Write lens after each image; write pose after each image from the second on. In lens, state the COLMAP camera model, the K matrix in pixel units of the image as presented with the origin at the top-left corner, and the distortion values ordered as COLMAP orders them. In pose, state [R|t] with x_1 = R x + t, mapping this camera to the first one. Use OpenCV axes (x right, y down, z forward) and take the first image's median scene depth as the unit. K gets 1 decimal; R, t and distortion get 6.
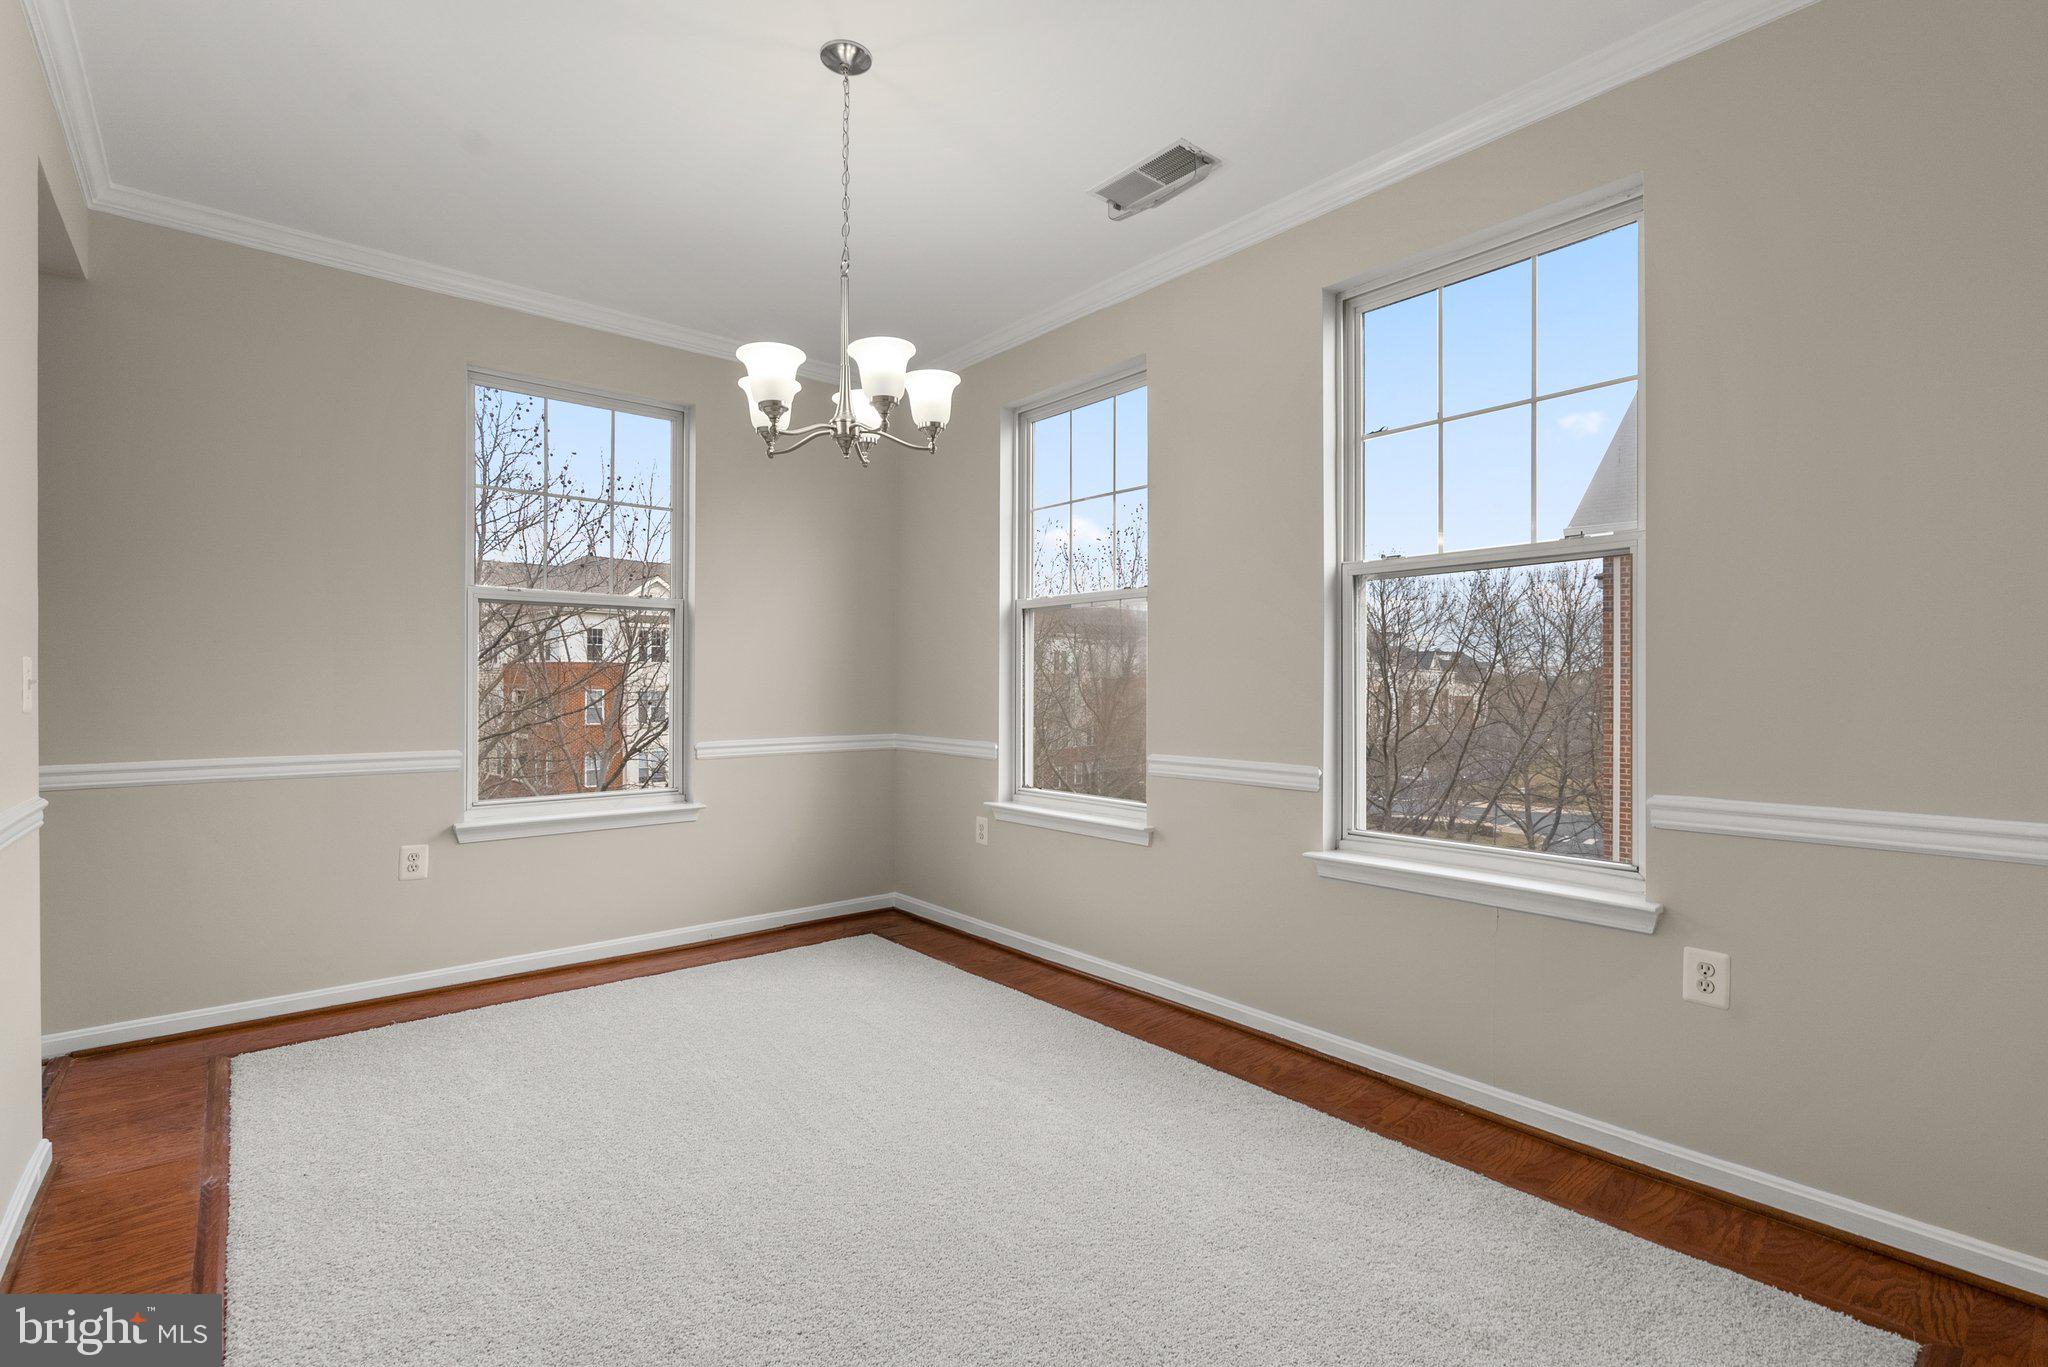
lens RADIAL K [[942.6, 0, 1024.0], [0, 942.6, 683.5], [0, 0, 1]] dist [-0.002143, 0.000221]
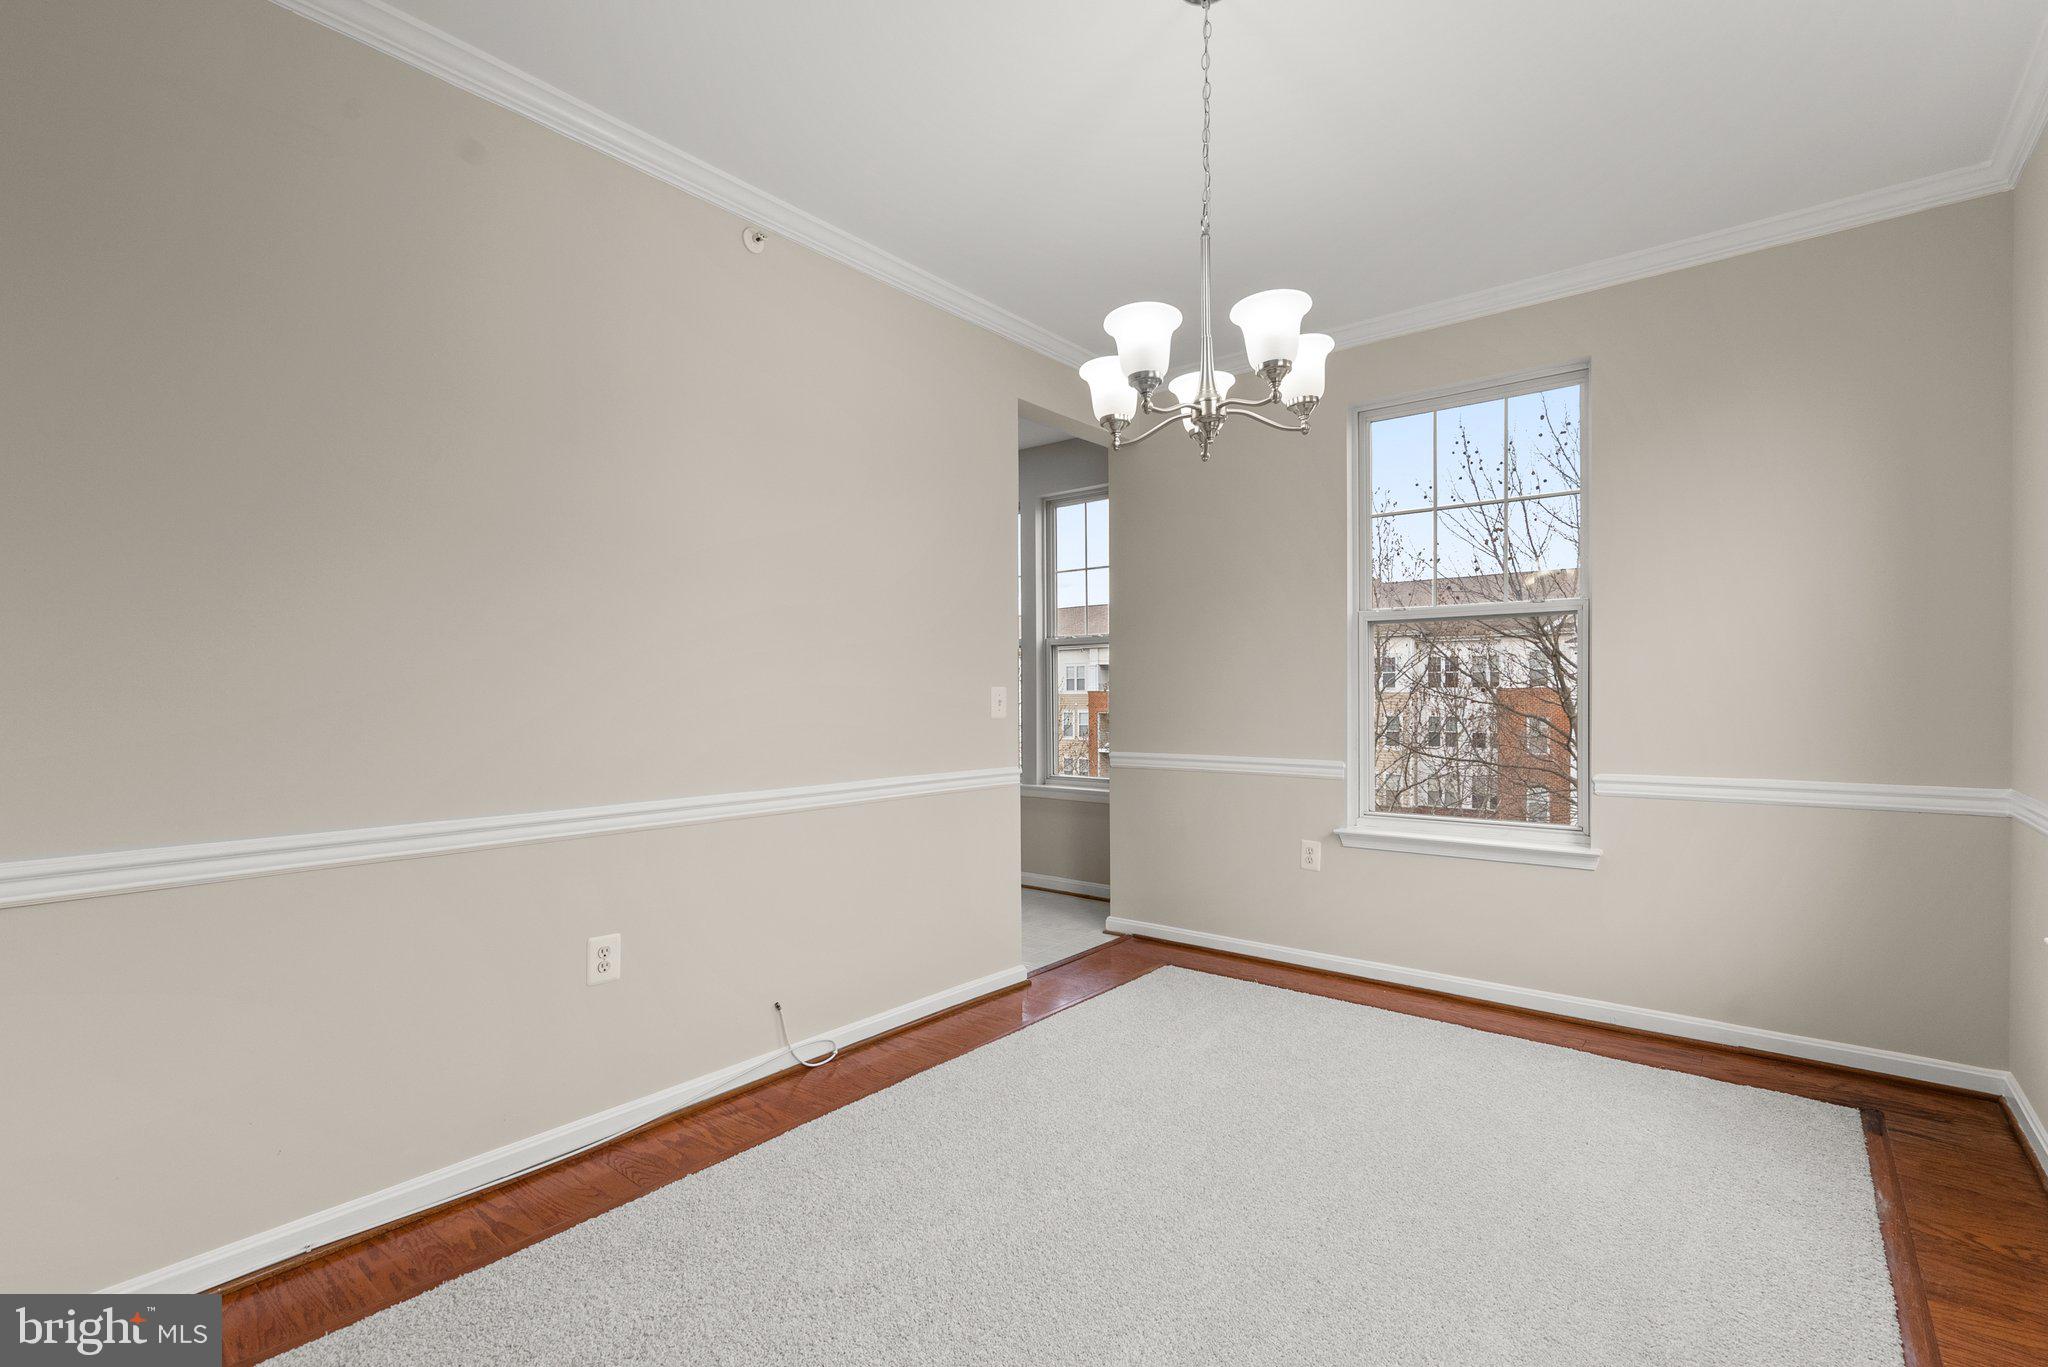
lens RADIAL K [[926.6, 0, 1019.9], [0, 926.6, 698.9], [0, 0, 1]] dist [-0.000718, 0.000068]
pose [[0.175914, -0.004131, -0.984397, 0.402202], [0.003774, 0.999987, -0.003522, -0.000595], [0.984398, -0.003096, 0.175927, 0.434115]]
